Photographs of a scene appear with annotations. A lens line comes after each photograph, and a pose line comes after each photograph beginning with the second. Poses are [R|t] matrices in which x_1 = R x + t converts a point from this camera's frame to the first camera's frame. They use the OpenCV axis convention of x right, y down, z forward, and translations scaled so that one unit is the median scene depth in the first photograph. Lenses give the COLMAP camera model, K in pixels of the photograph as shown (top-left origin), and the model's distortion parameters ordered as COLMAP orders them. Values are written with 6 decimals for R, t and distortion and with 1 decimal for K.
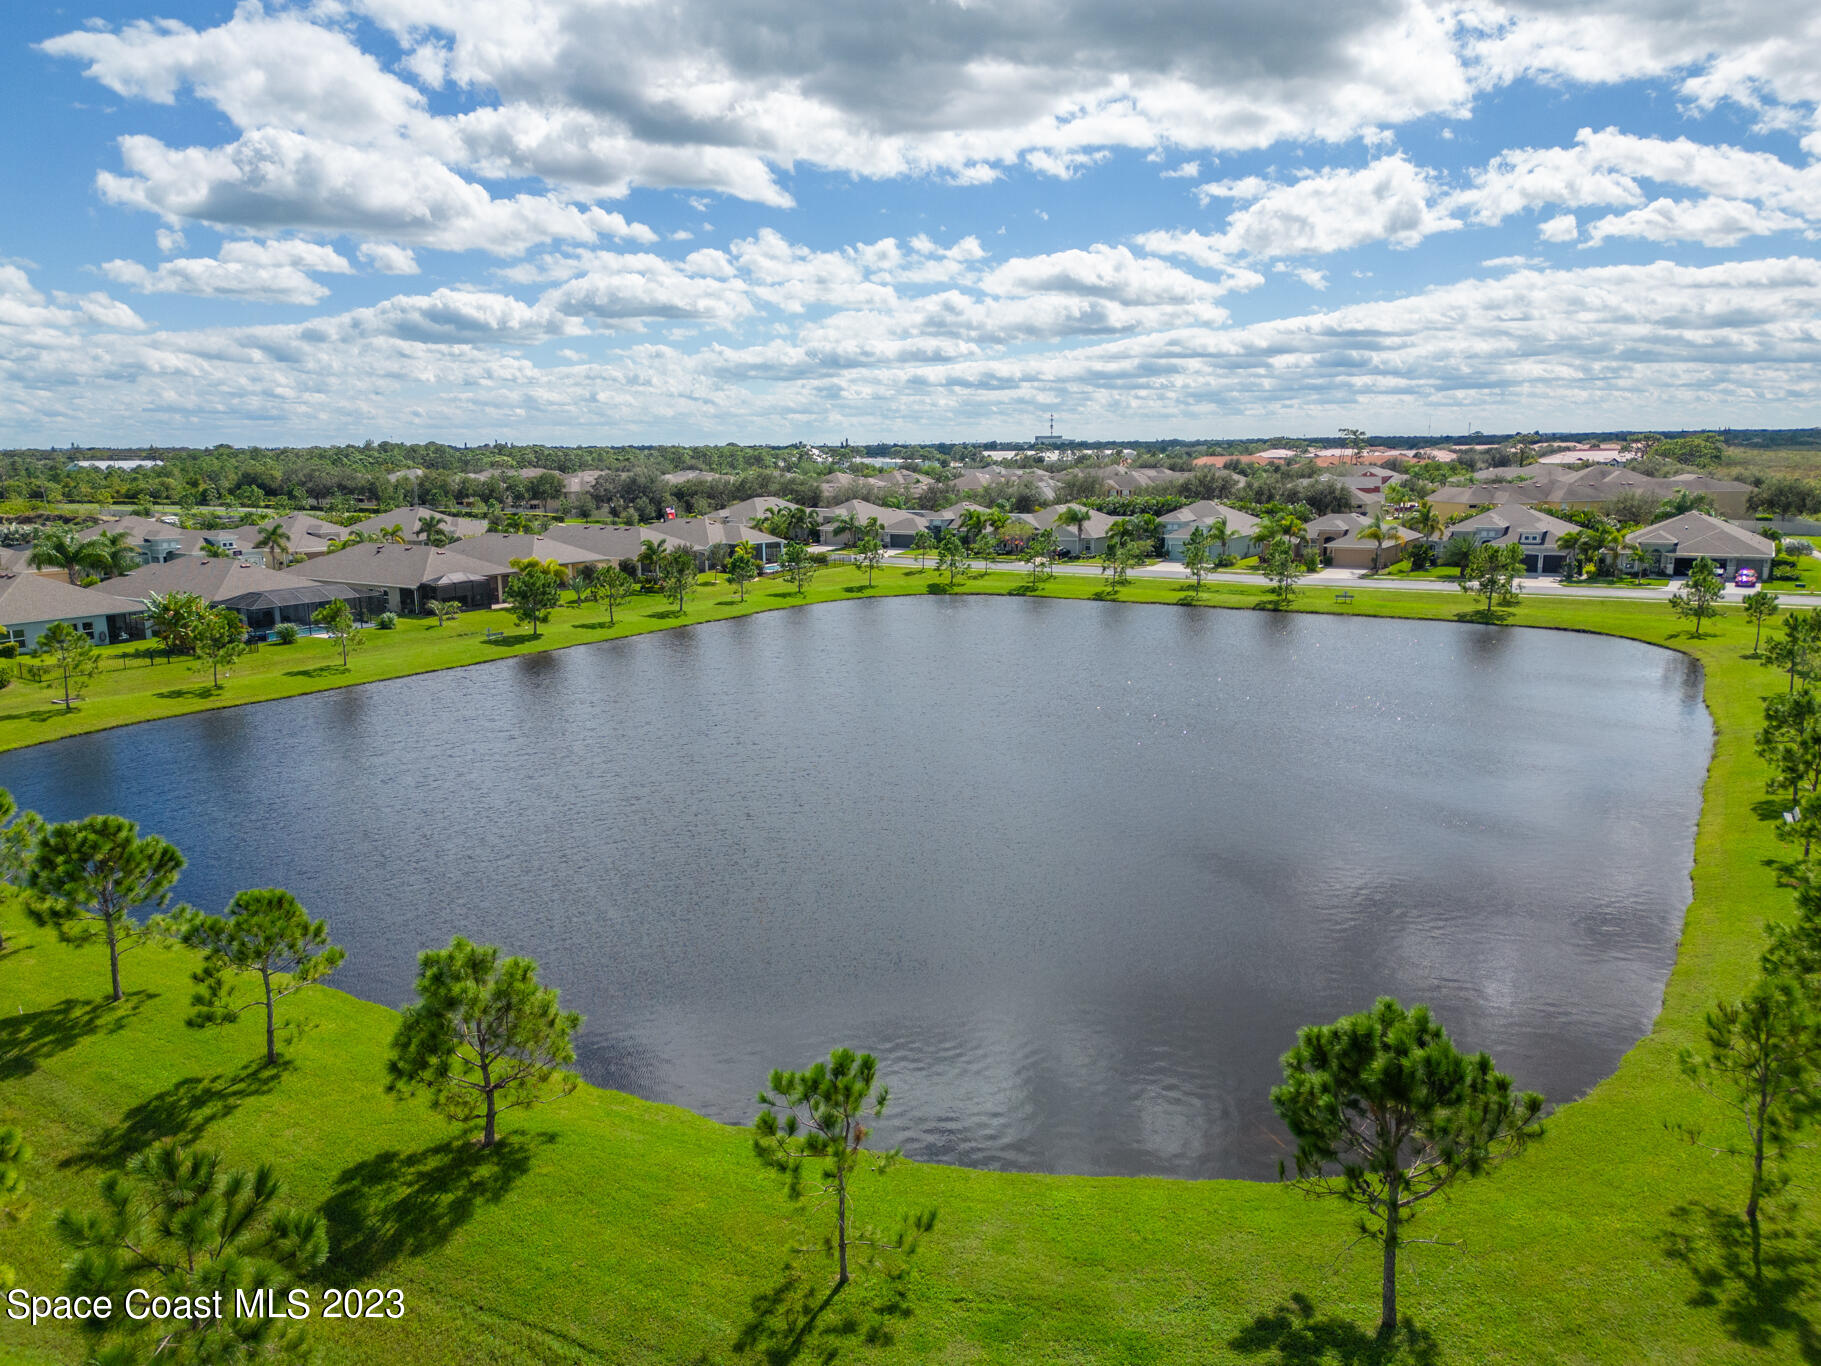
lens RADIAL K [[1254.8, 0, 910.4], [0, 1254.8, 705.0], [0, 0, 1]] dist [0.097411, -0.082891]
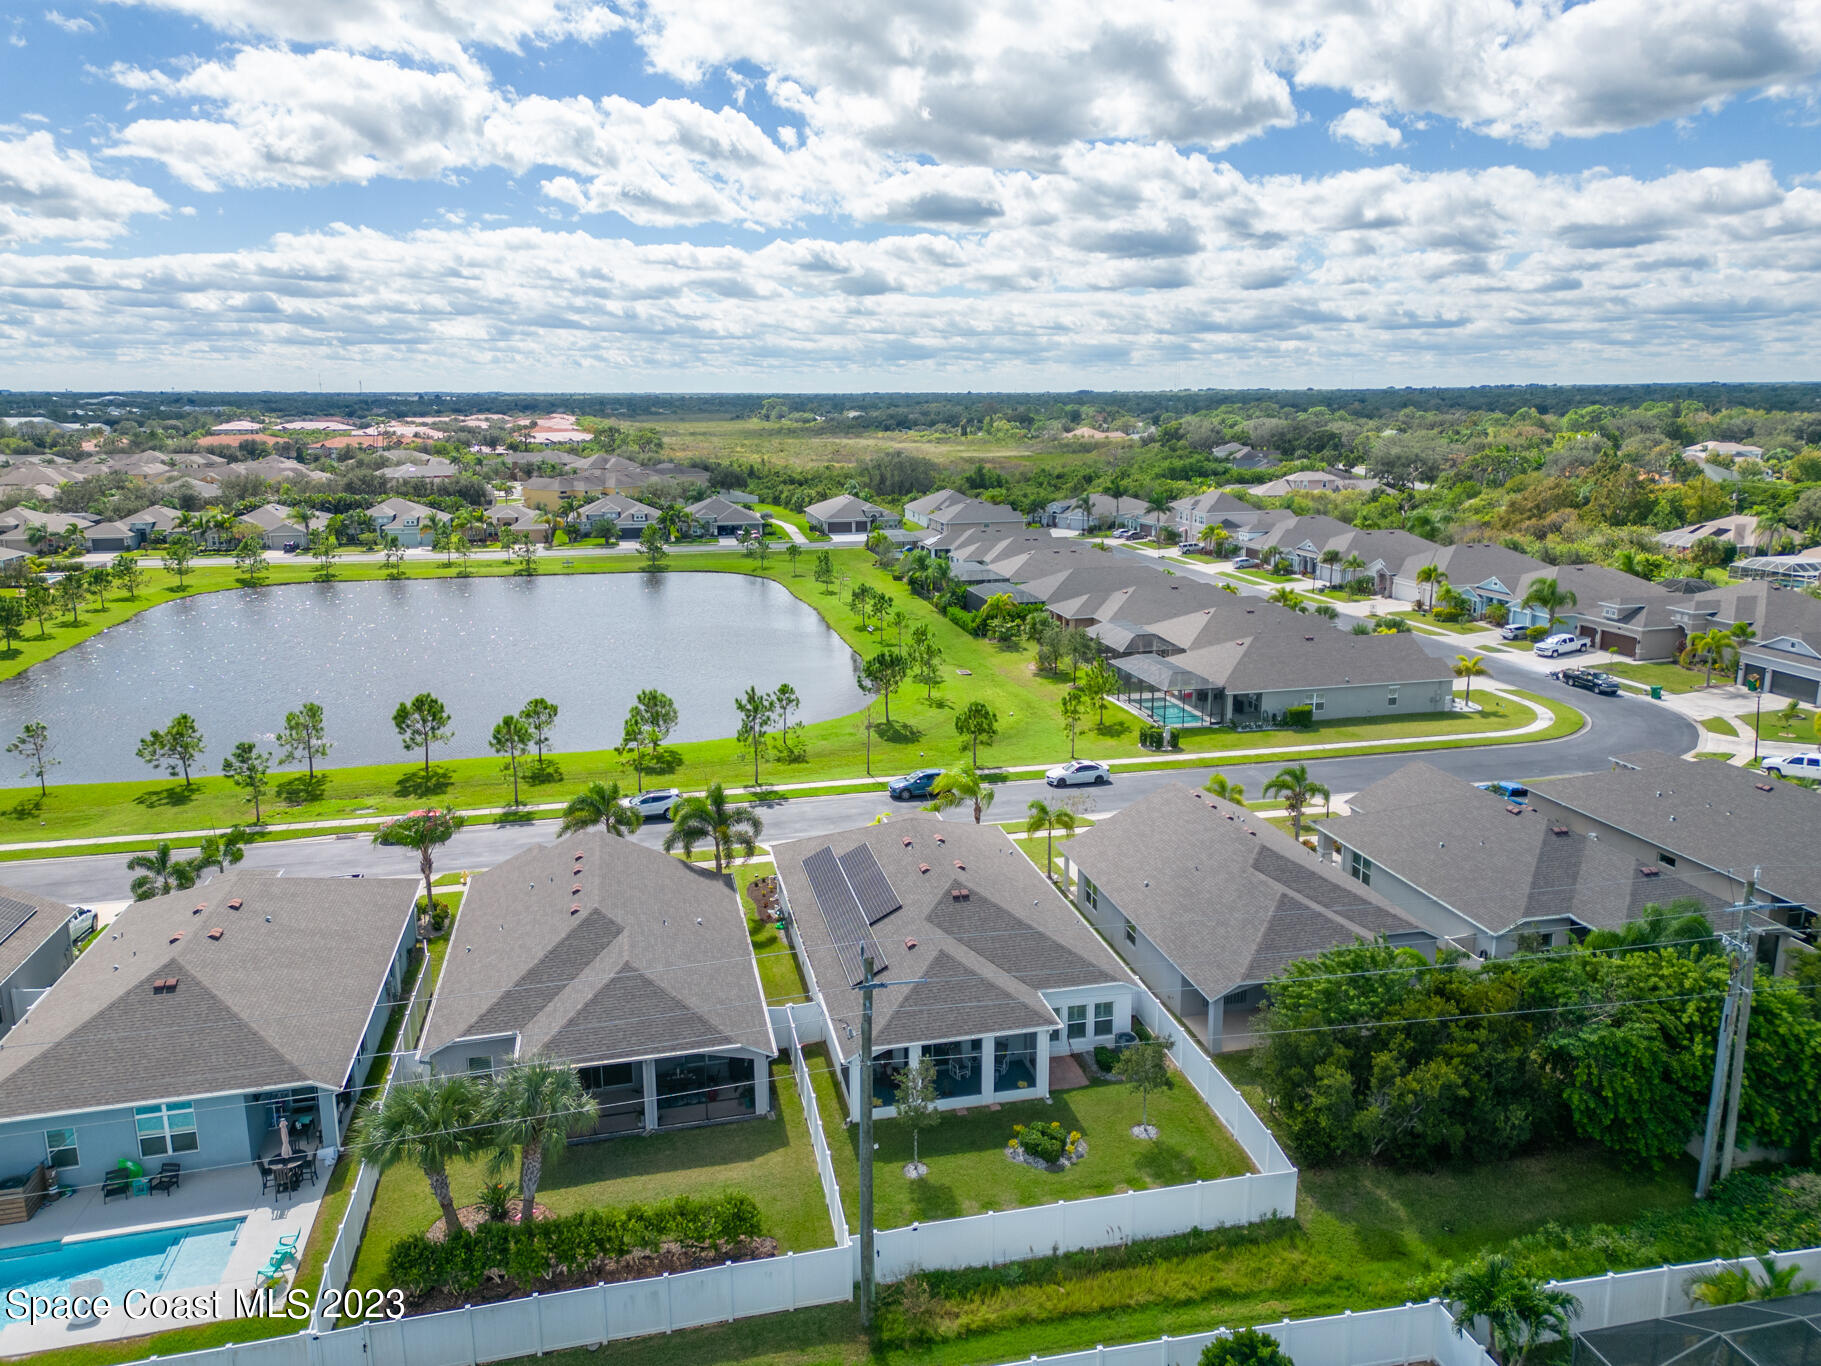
lens RADIAL K [[1276.0, 0, 910.5], [0, 1276.0, 683.0], [0, 0, 1]] dist [0.098127, -0.102735]
pose [[0.693170, -0.152661, 0.704421, -0.452721], [0.143929, 0.986946, 0.072259, 0.006677], [-0.706257, 0.051299, 0.706094, -0.369553]]
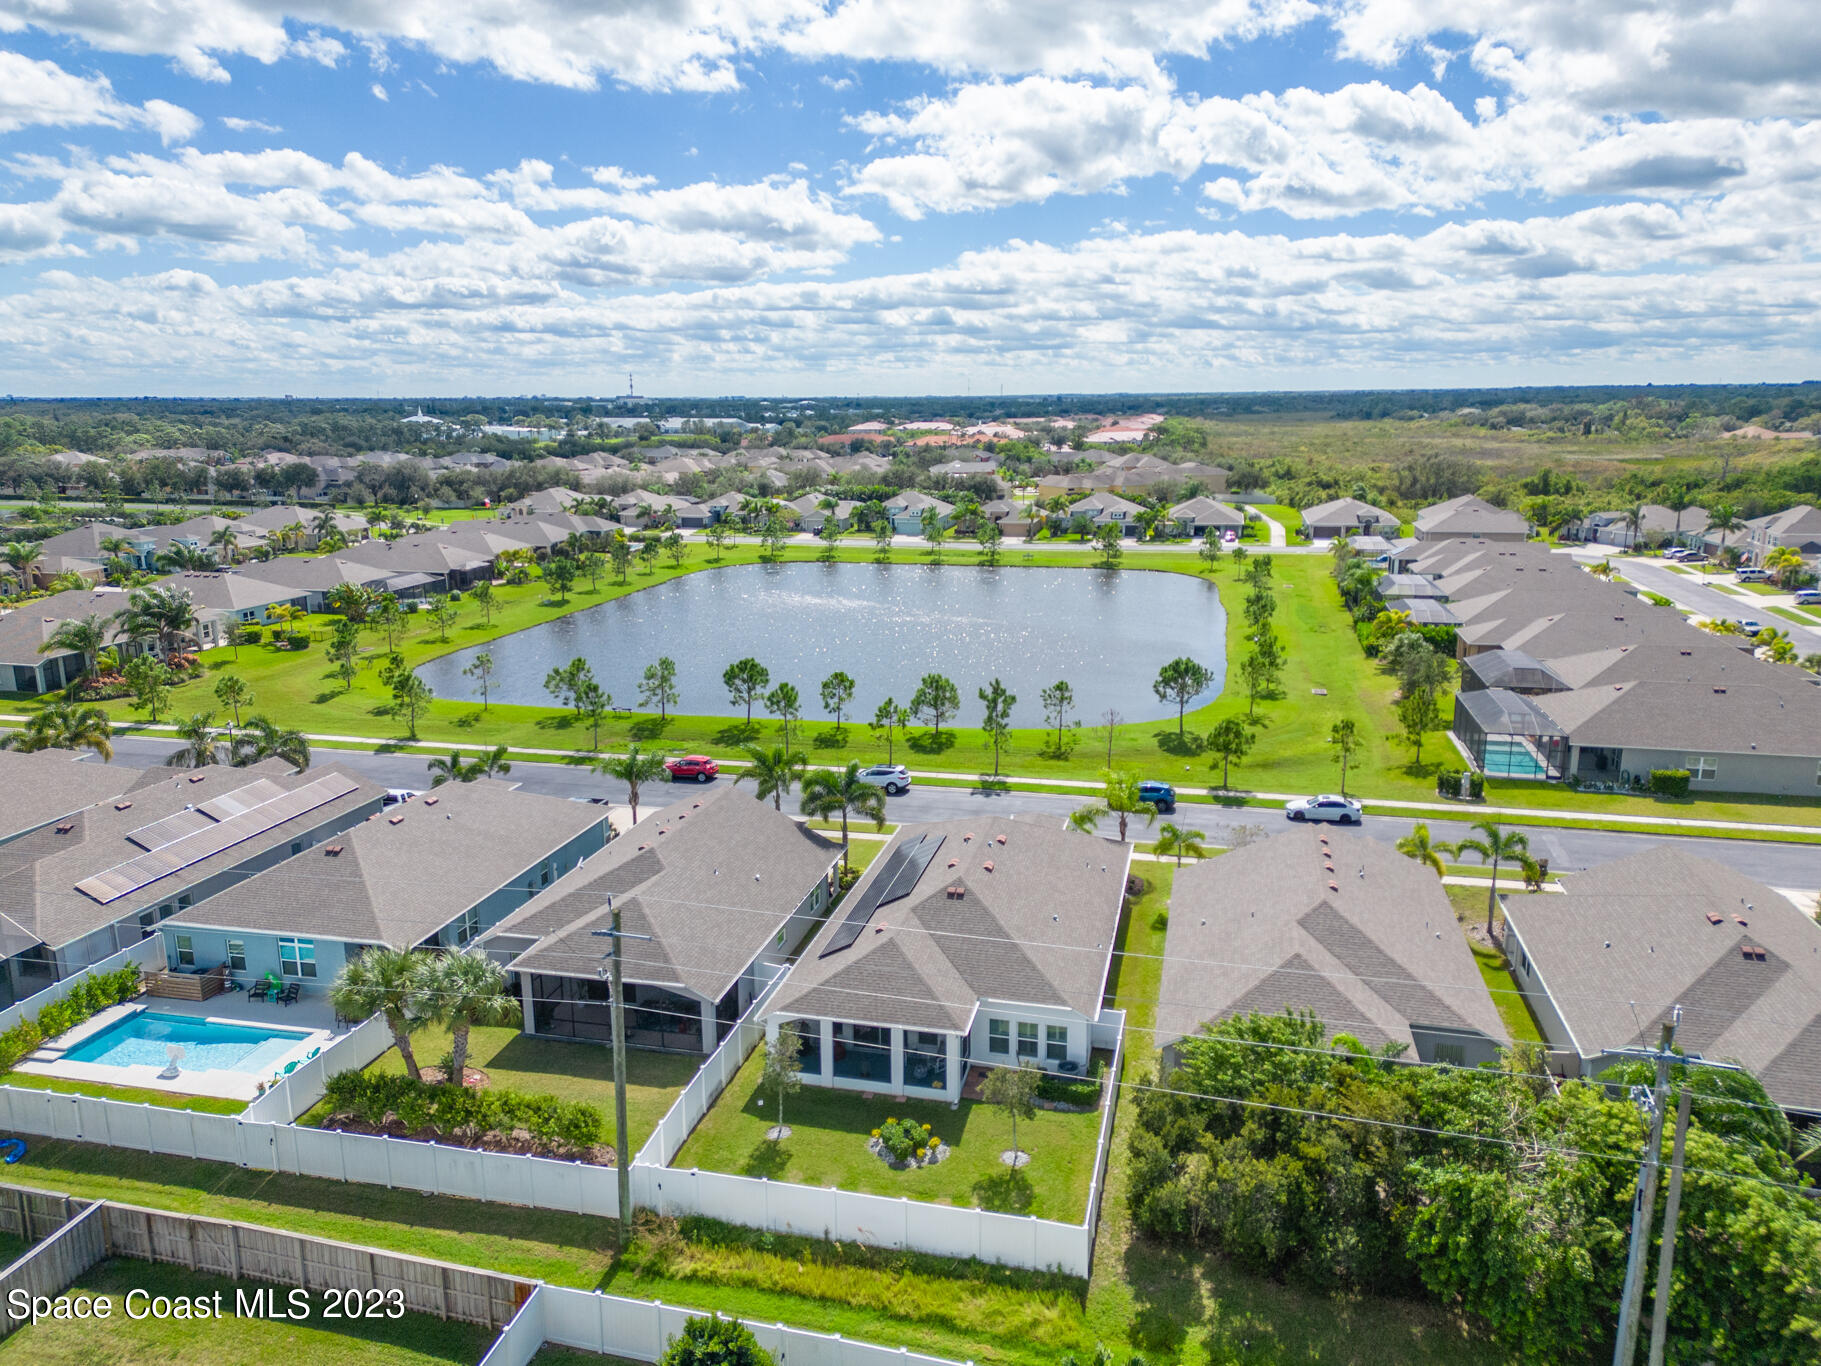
lens RADIAL K [[1254.8, 0, 910.4], [0, 1254.8, 705.0], [0, 0, 1]] dist [0.097411, -0.082891]
pose [[0.943767, -0.075336, 0.321913, -0.313591], [0.064544, 0.996941, 0.044084, 0.024348], [-0.324250, -0.020828, 0.945742, -0.461112]]
